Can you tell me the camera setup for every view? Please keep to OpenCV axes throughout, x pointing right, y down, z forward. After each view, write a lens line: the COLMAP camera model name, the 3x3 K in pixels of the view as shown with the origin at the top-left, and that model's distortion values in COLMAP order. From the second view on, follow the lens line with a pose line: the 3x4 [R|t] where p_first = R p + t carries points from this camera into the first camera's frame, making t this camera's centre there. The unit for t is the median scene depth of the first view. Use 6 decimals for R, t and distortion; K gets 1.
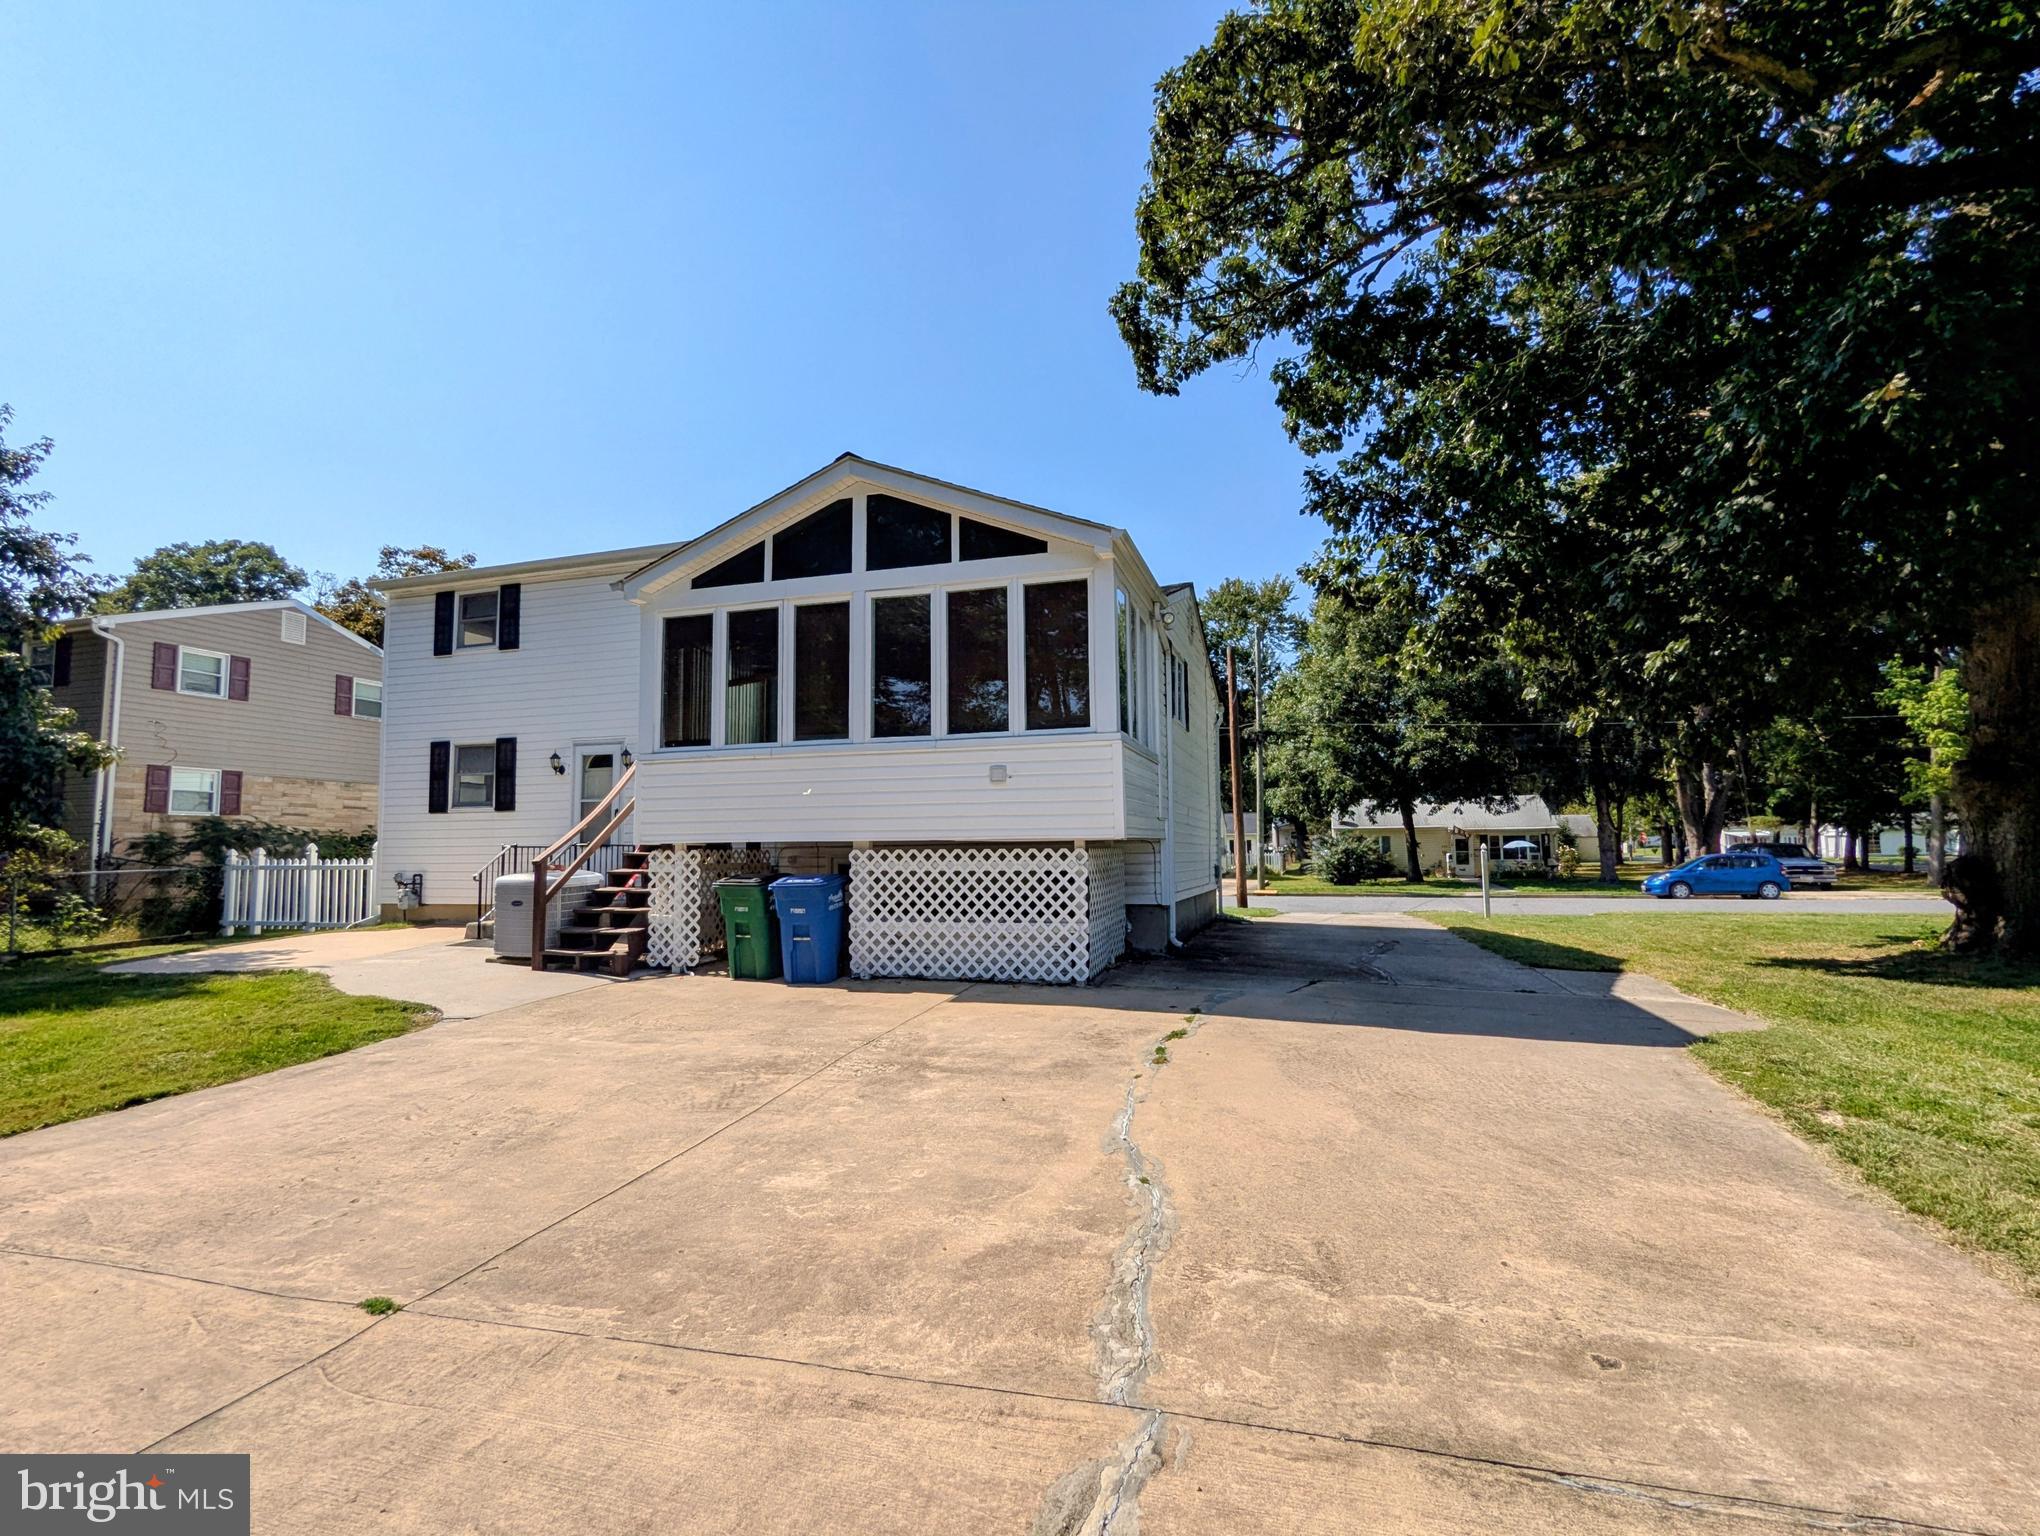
lens RADIAL K [[950.2, 0, 1020.0], [0, 950.2, 768.0], [0, 0, 1]] dist [-0.000911, -0.000593]
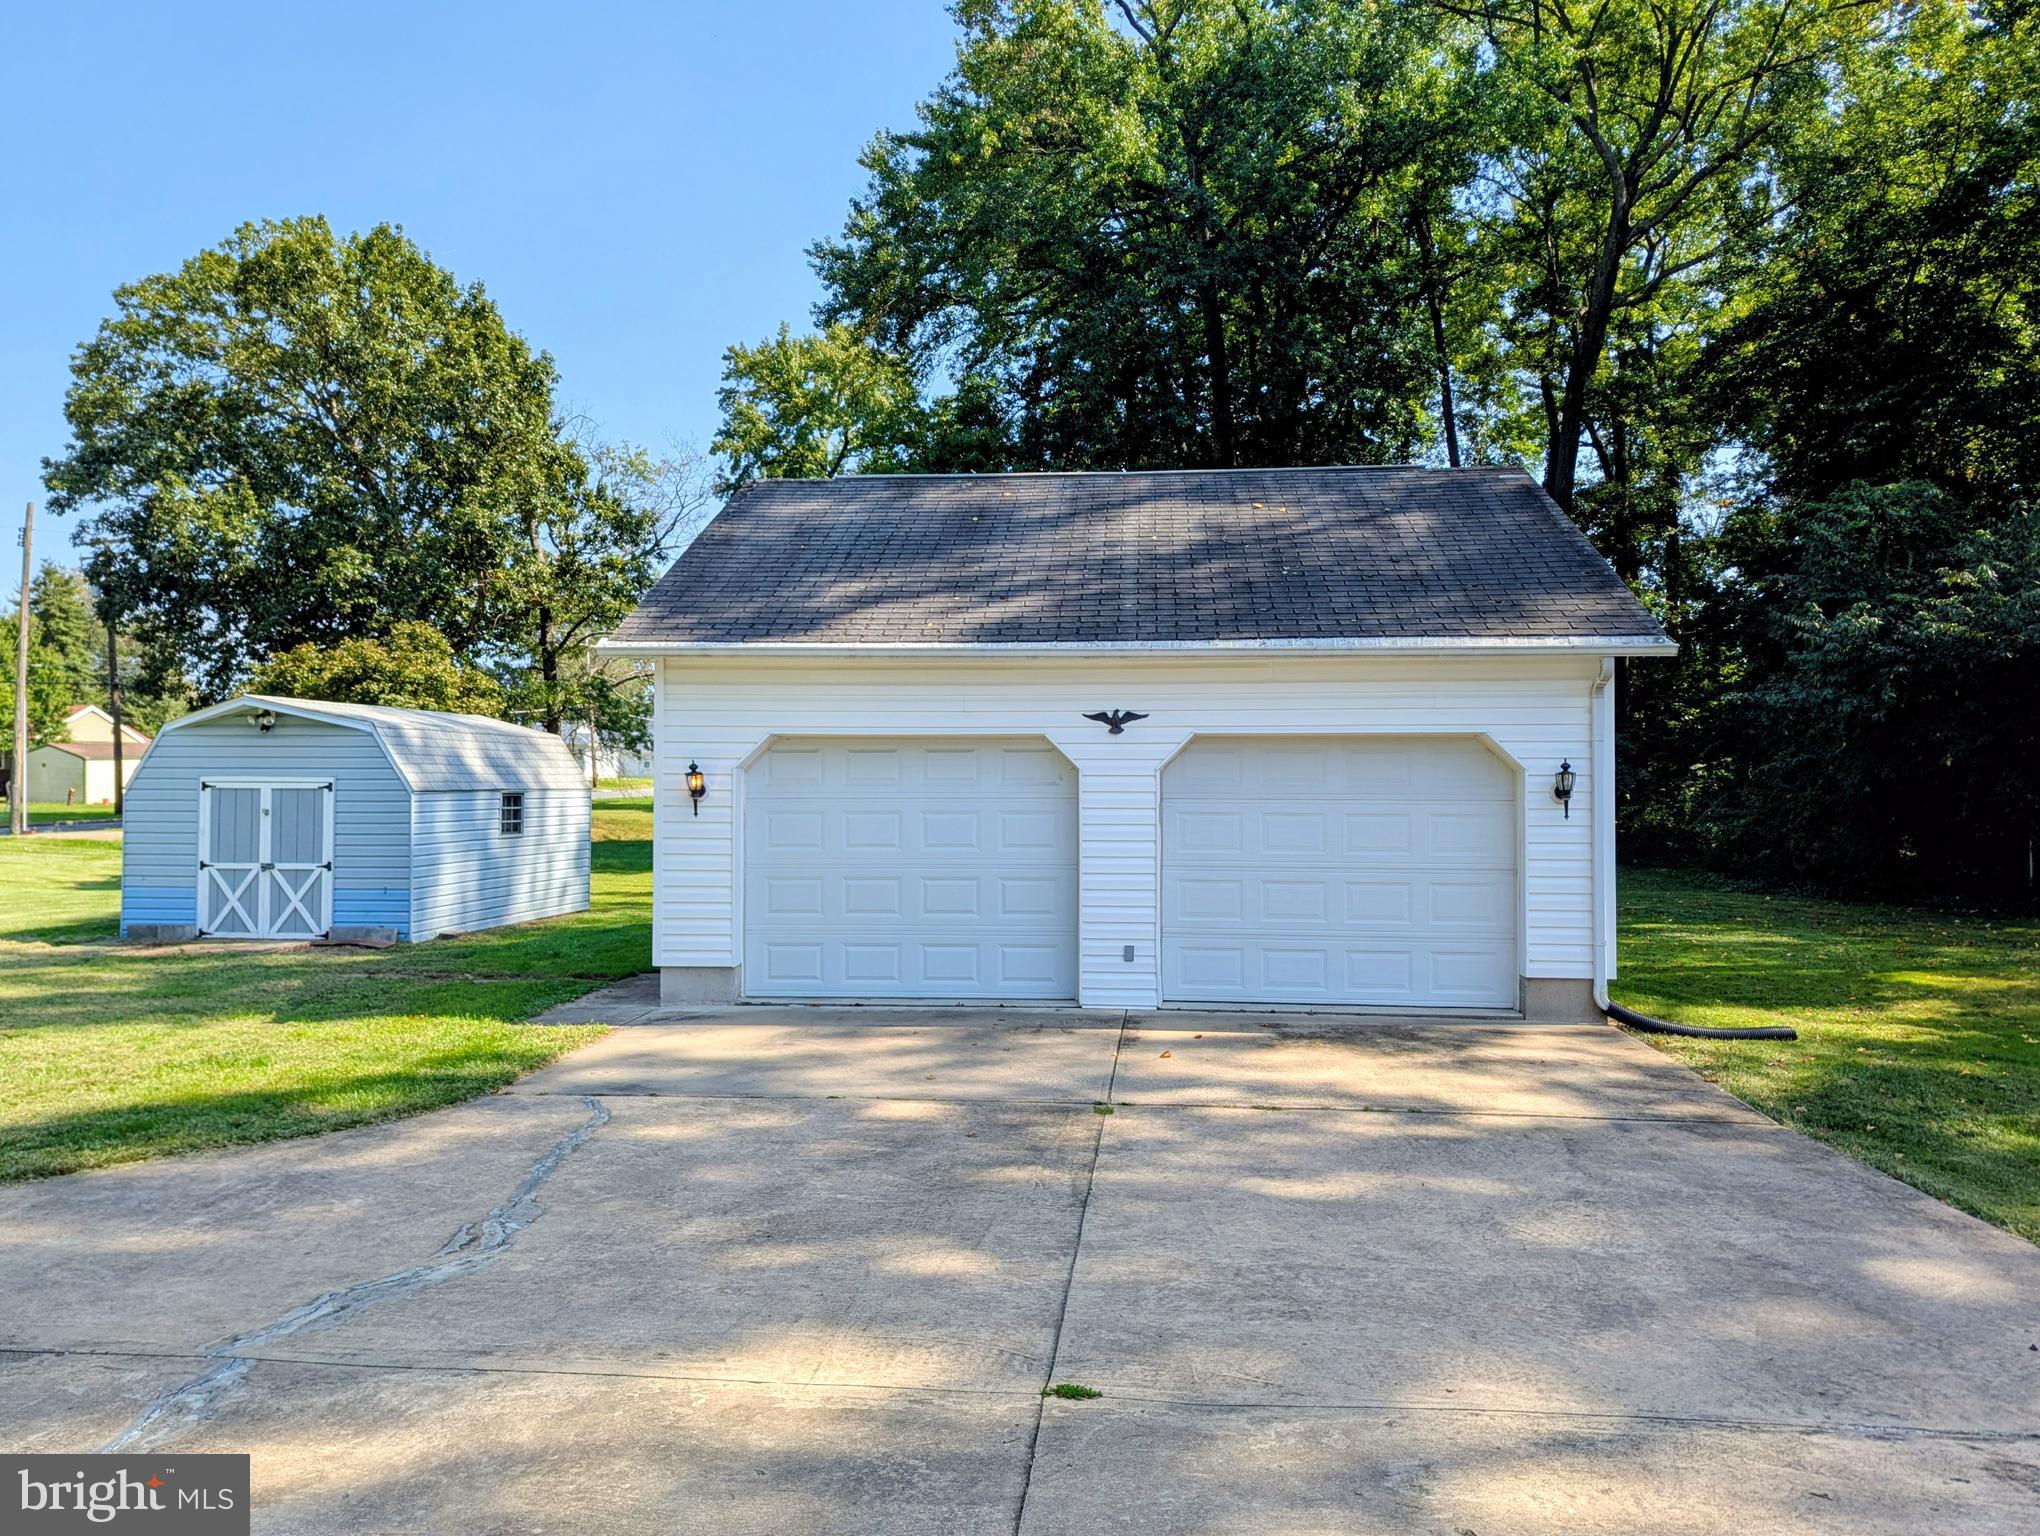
lens RADIAL K [[1455.3, 0, 1020.0], [0, 1455.3, 768.0], [0, 0, 1]] dist [0.027083, -0.005301]
pose [[-0.982096, 0.009136, -0.188159, -0.430684], [0.025470, 0.996091, -0.084578, 0.124864], [0.186651, -0.087856, -0.978490, 2.627093]]
